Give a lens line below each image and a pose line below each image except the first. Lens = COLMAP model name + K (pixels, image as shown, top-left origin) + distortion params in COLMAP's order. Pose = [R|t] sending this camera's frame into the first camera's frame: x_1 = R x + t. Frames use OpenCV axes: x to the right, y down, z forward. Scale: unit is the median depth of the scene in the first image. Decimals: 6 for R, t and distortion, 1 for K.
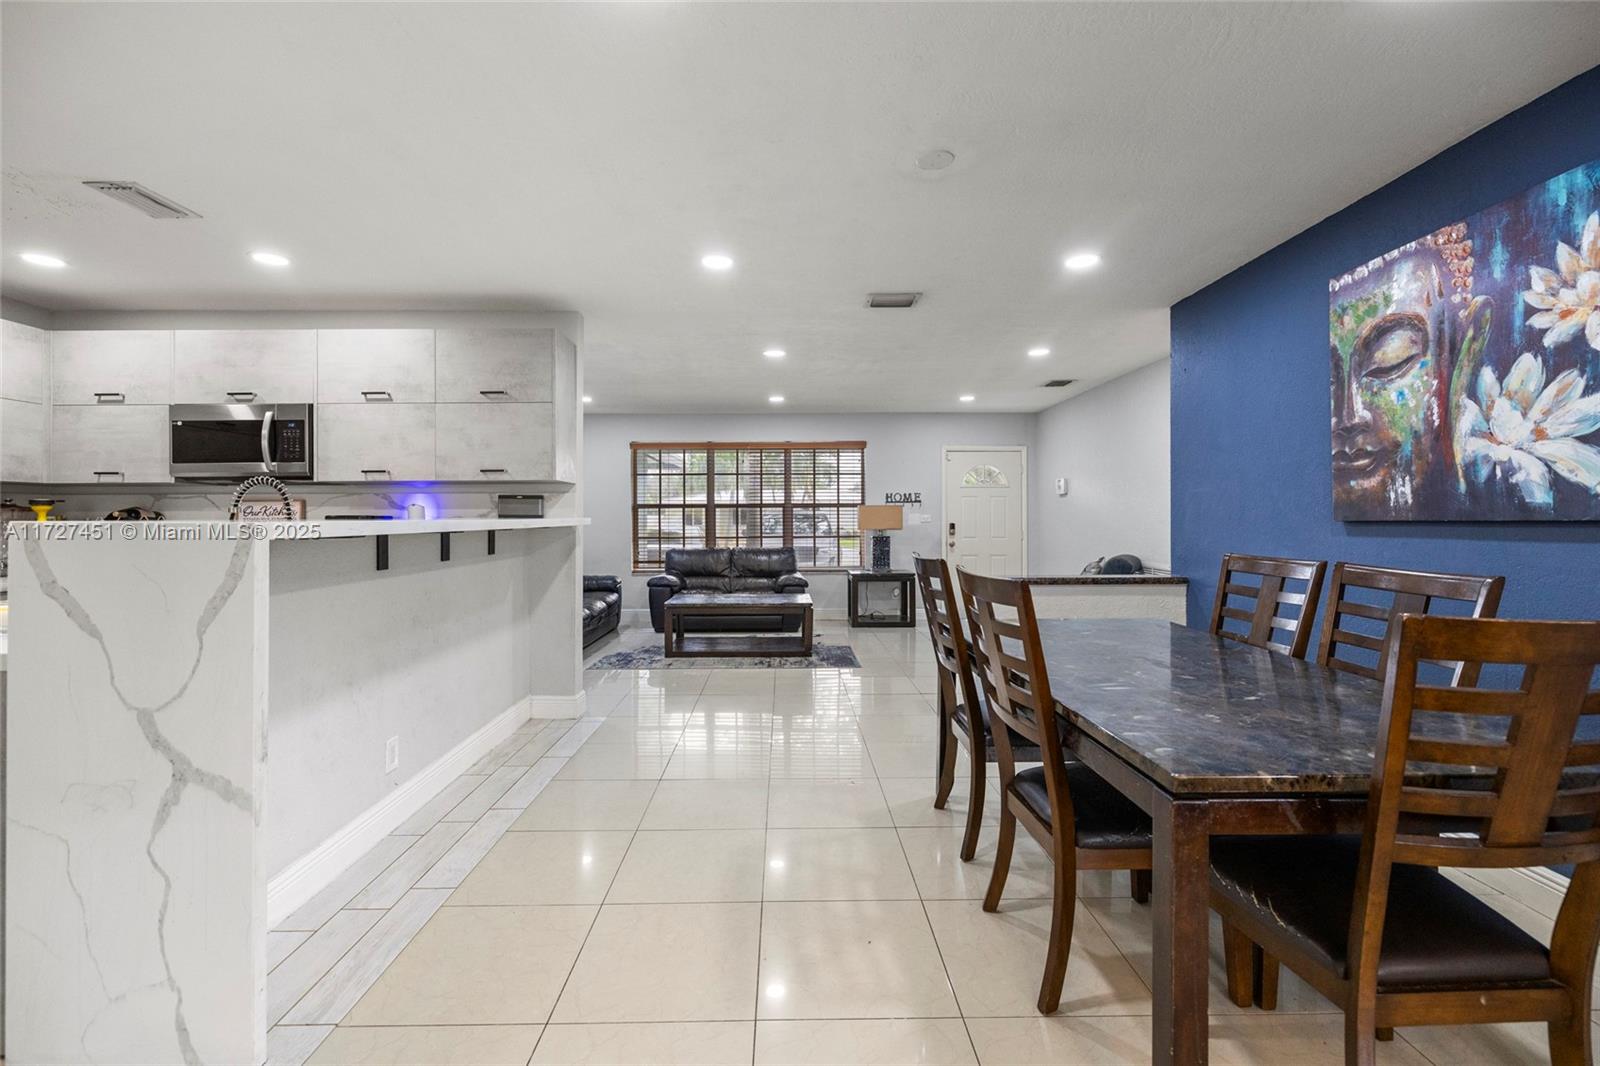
lens RADIAL K [[681.9, 0, 796.7], [0, 681.9, 514.9], [0, 0, 1]] dist [-0.000577, 0.000195]
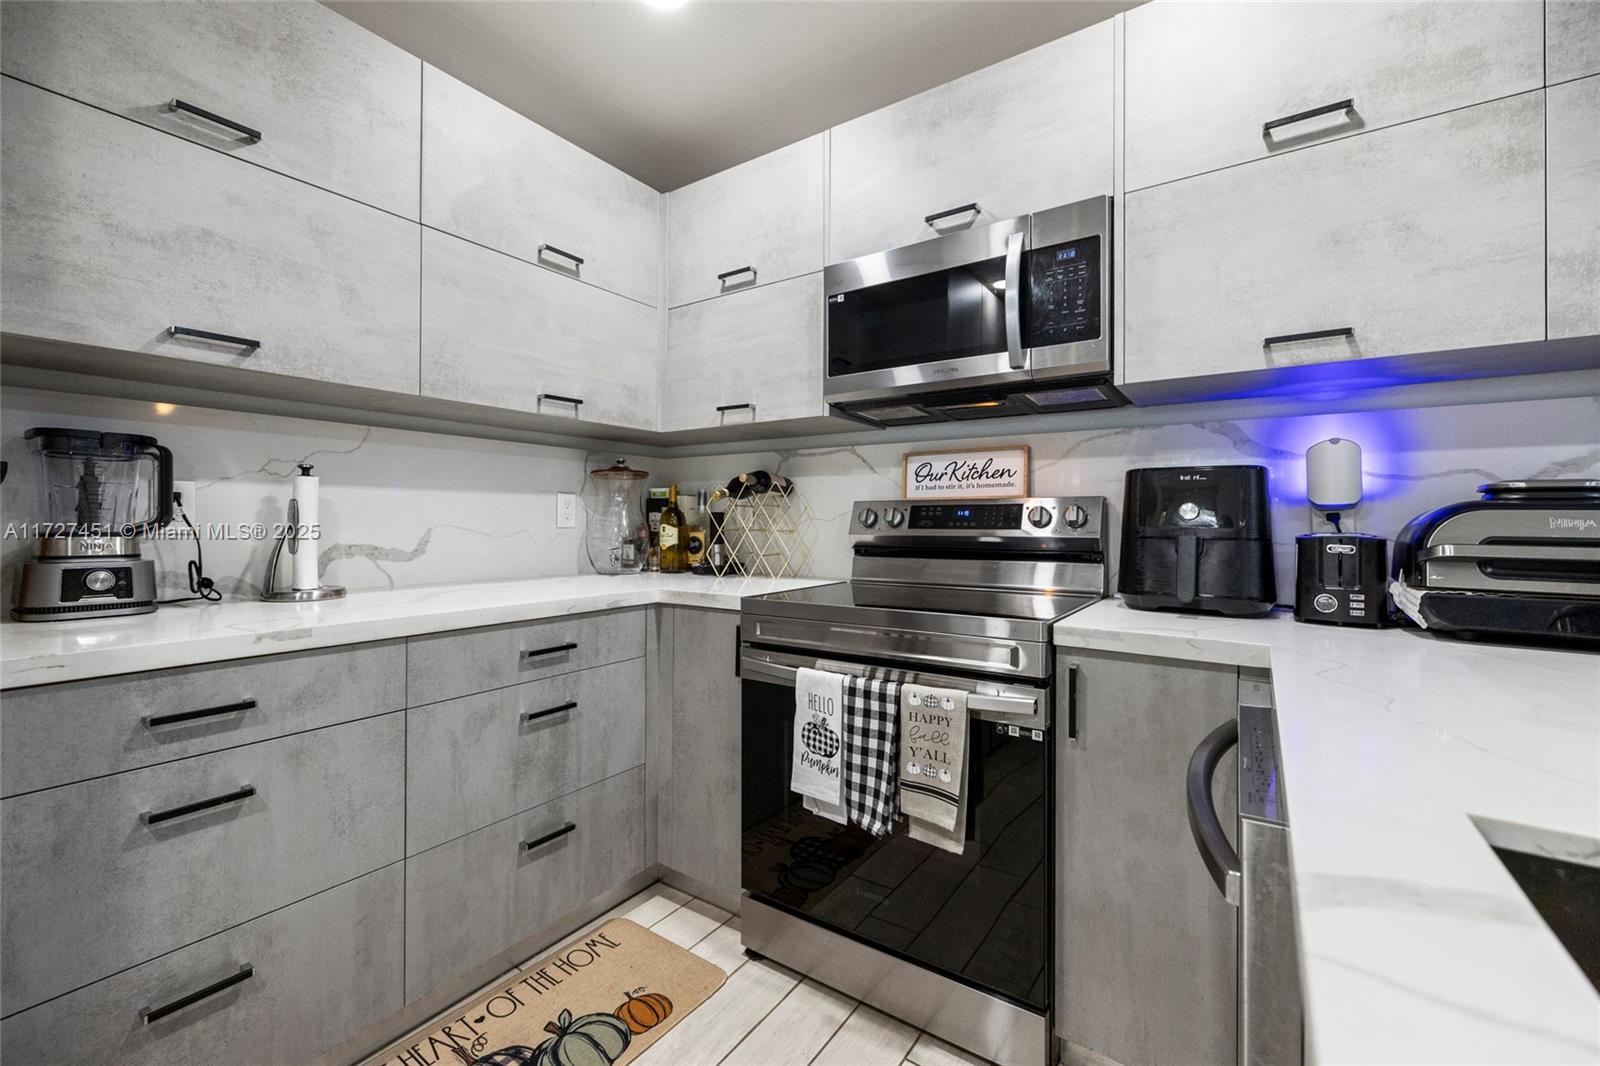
lens RADIAL K [[670.1, 0, 780.2], [0, 670.1, 512.6], [0, 0, 1]] dist [0.000700, -0.000005]
pose [[0.803697, 0.001254, -0.595037, -0.635559], [-0.005397, 0.999972, -0.005181, 0.031116], [0.595014, 0.007375, 0.803681, 0.561592]]
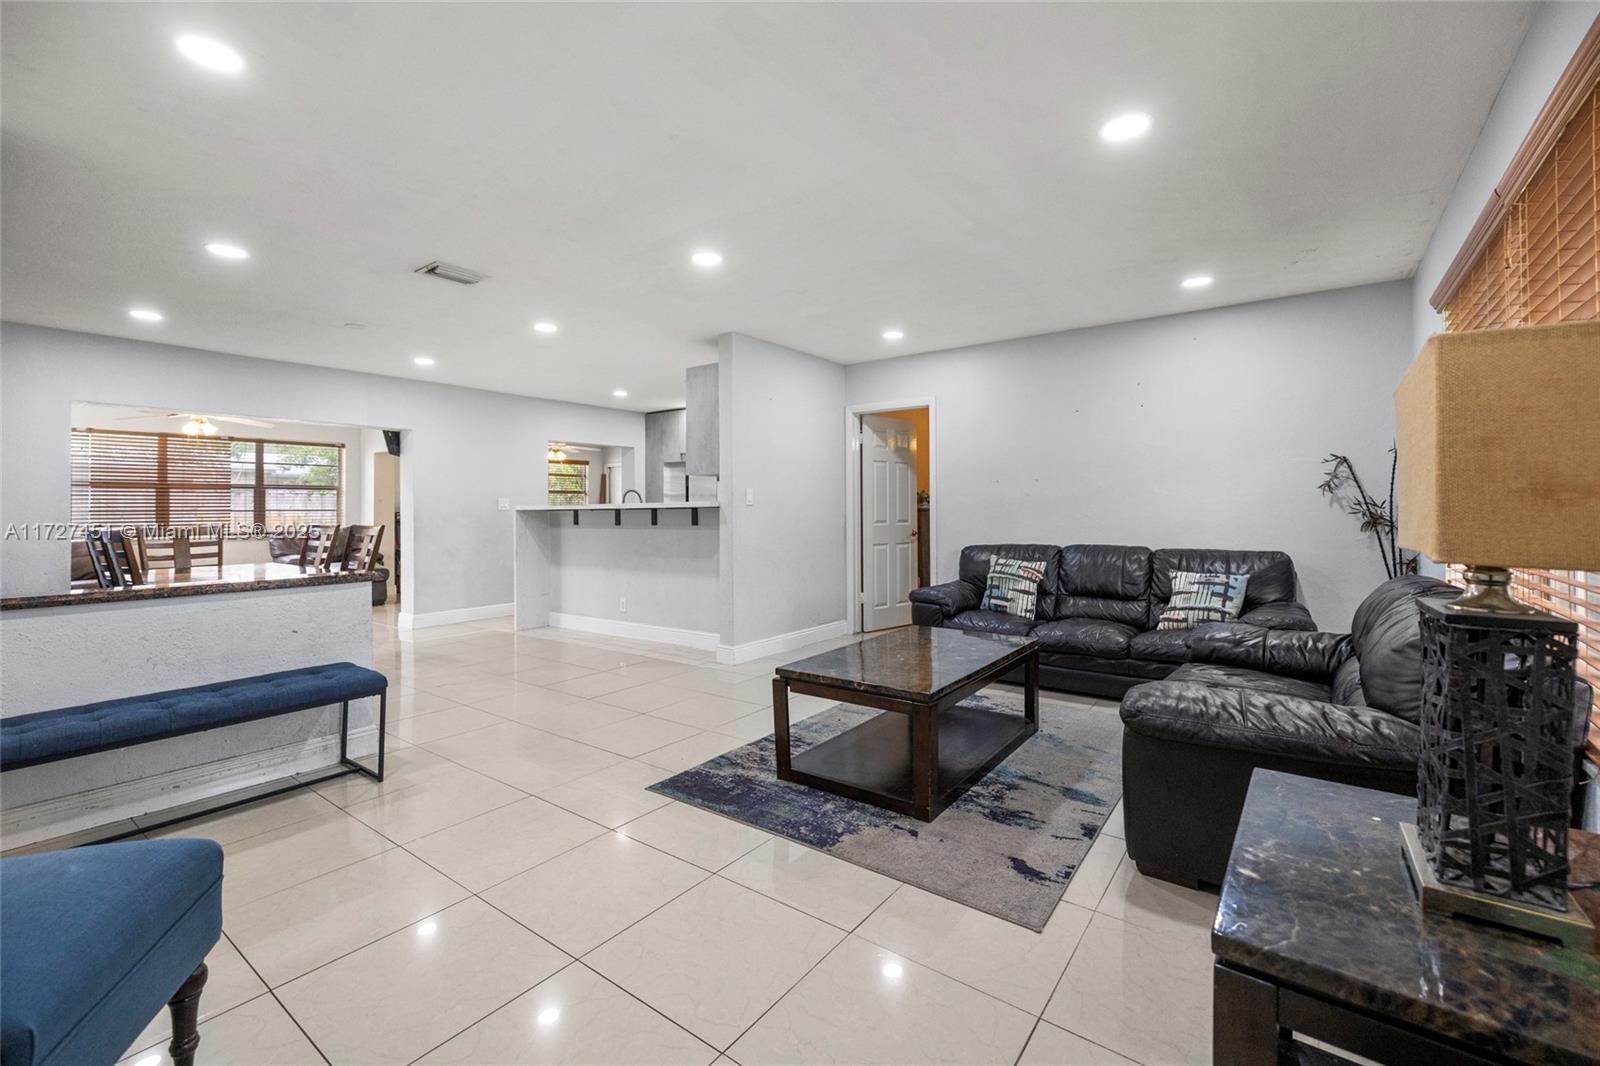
lens RADIAL K [[681.9, 0, 796.7], [0, 681.9, 514.9], [0, 0, 1]] dist [-0.000577, 0.000195]
pose [[-0.614849, 0.014470, -0.788512, 0.653027], [0.012291, 0.999886, 0.008764, 0.024415], [0.788549, -0.004303, -0.614957, 2.136196]]
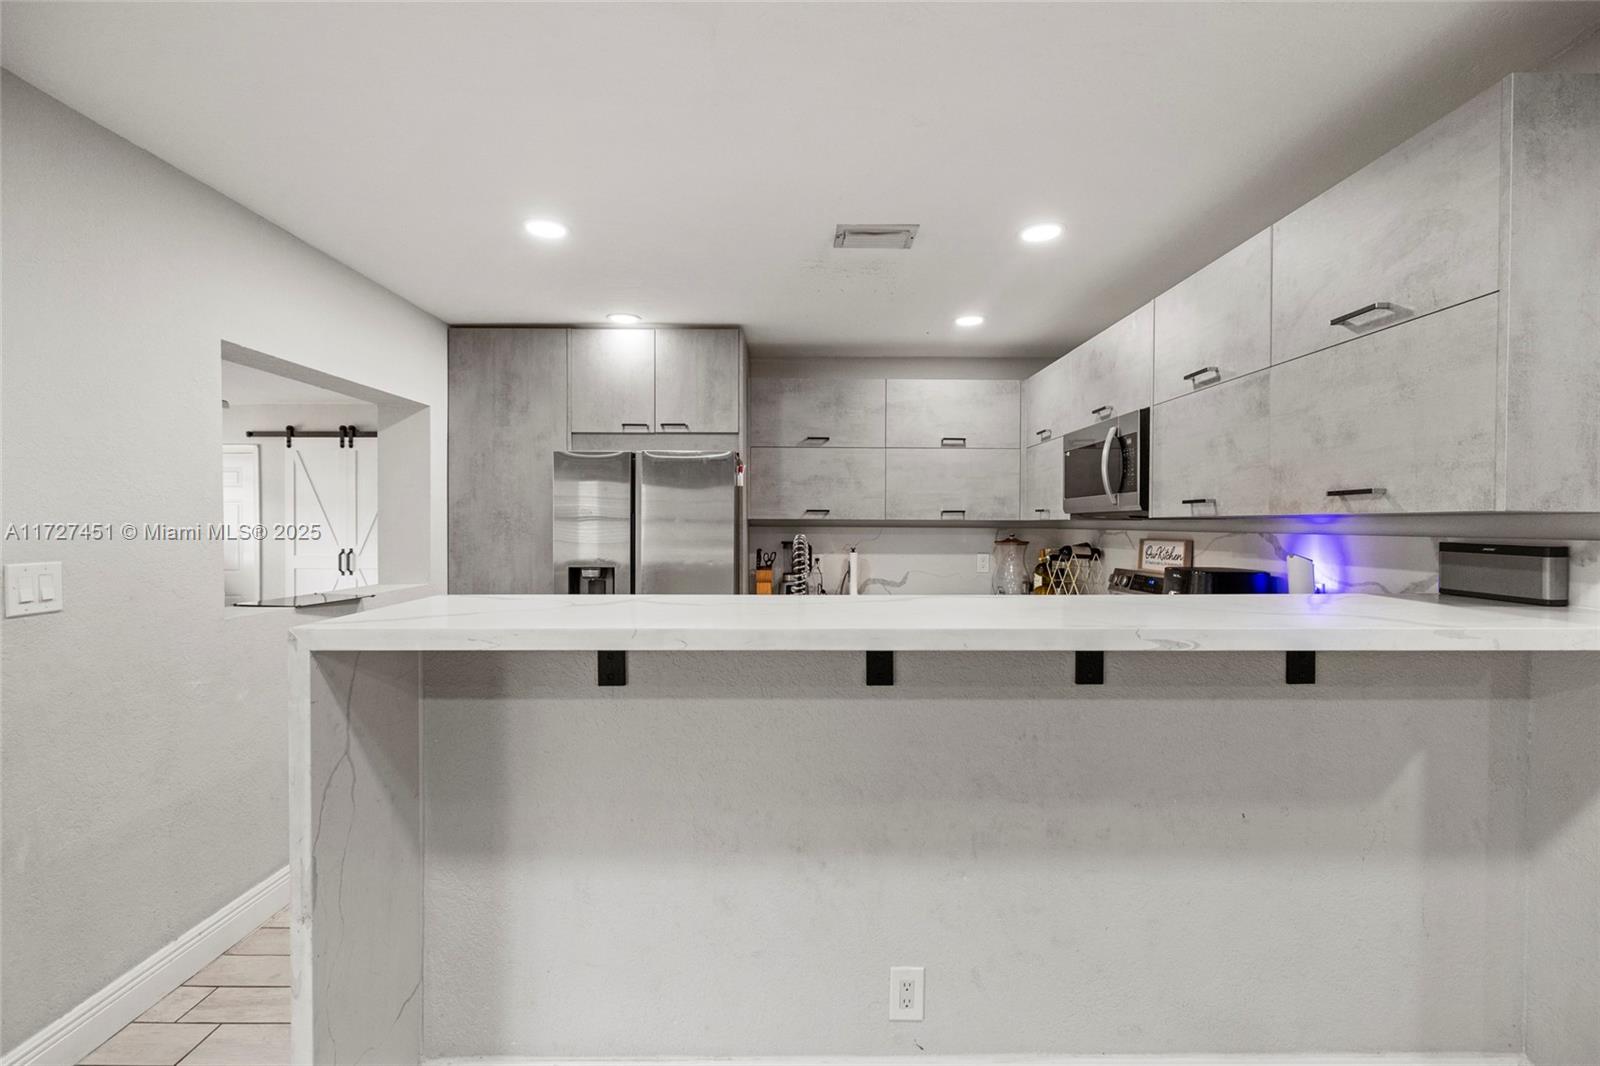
lens RADIAL K [[689.1, 0, 799.6], [0, 689.1, 527.3], [0, 0, 1]] dist [0.002128, 0.000166]
pose [[-0.013946, 0.010880, -0.999844, 0.007738], [-0.000619, 0.999941, 0.010890, -0.047220], [0.999903, 0.000771, -0.013938, 0.654733]]
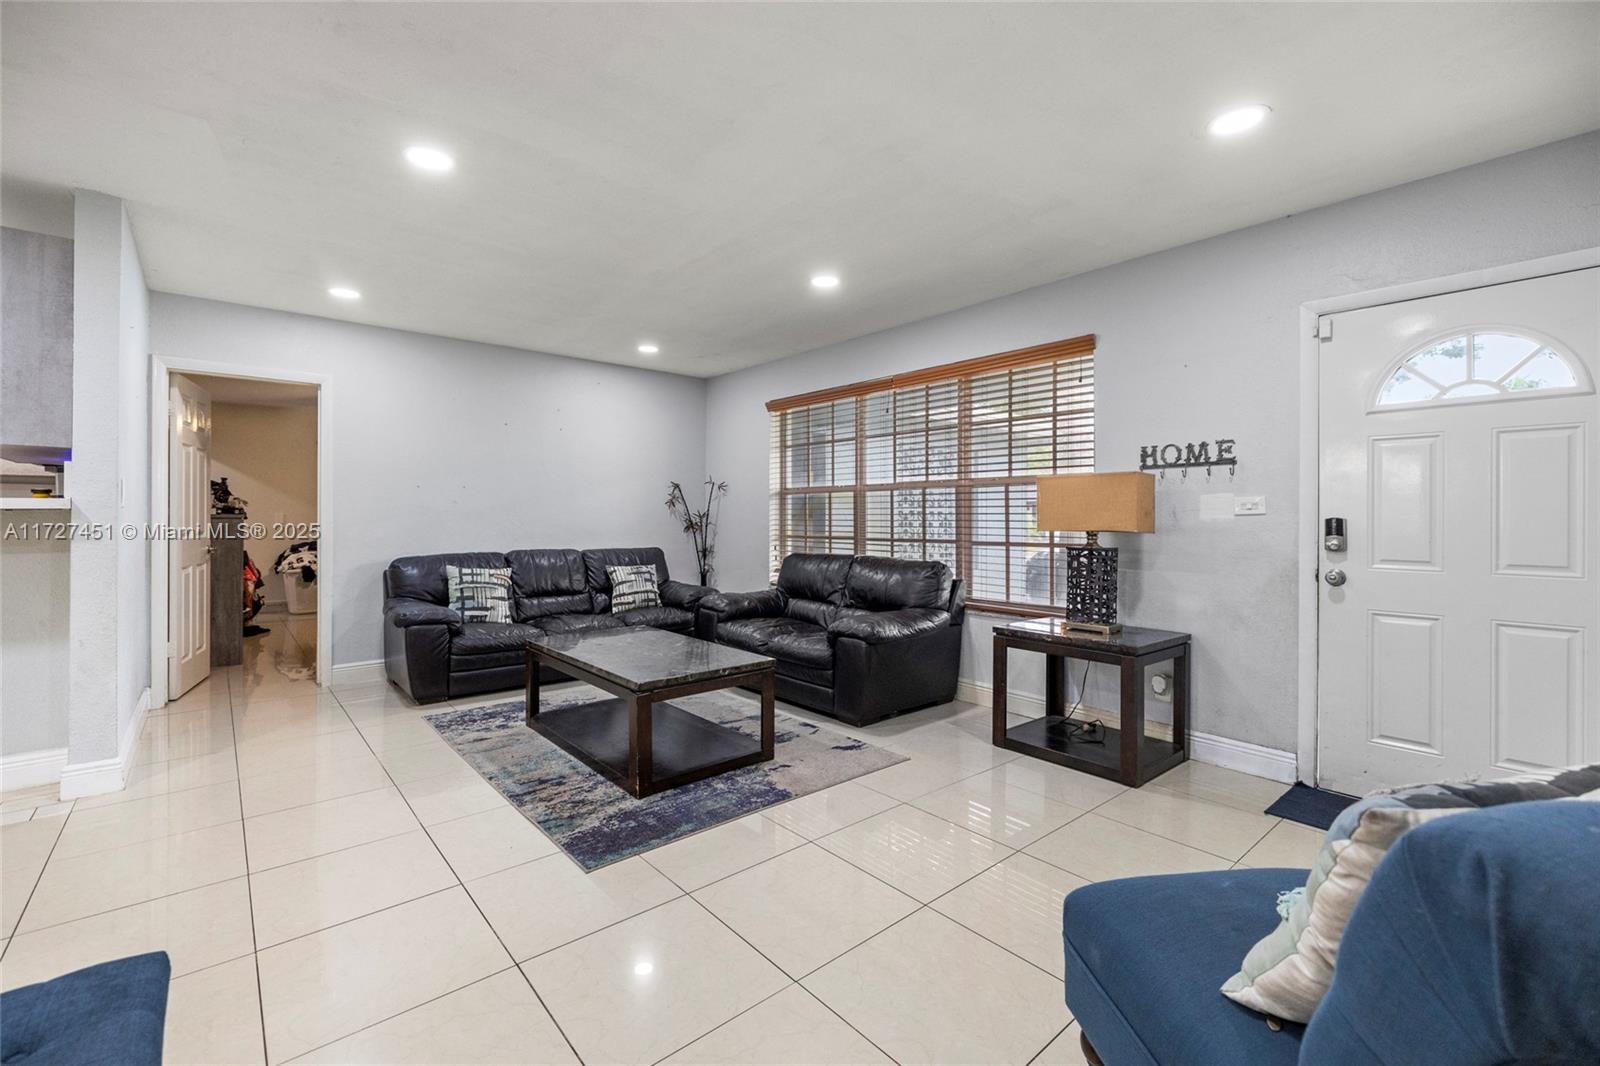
lens RADIAL K [[674.1, 0, 795.2], [0, 674.1, 534.0], [0, 0, 1]] dist [0.002626, 0.000142]
pose [[0.633067, 0.025557, -0.773675, 0.724323], [-0.001080, 0.999483, 0.032132, 0.020876], [0.774096, -0.019506, 0.632767, 1.281692]]
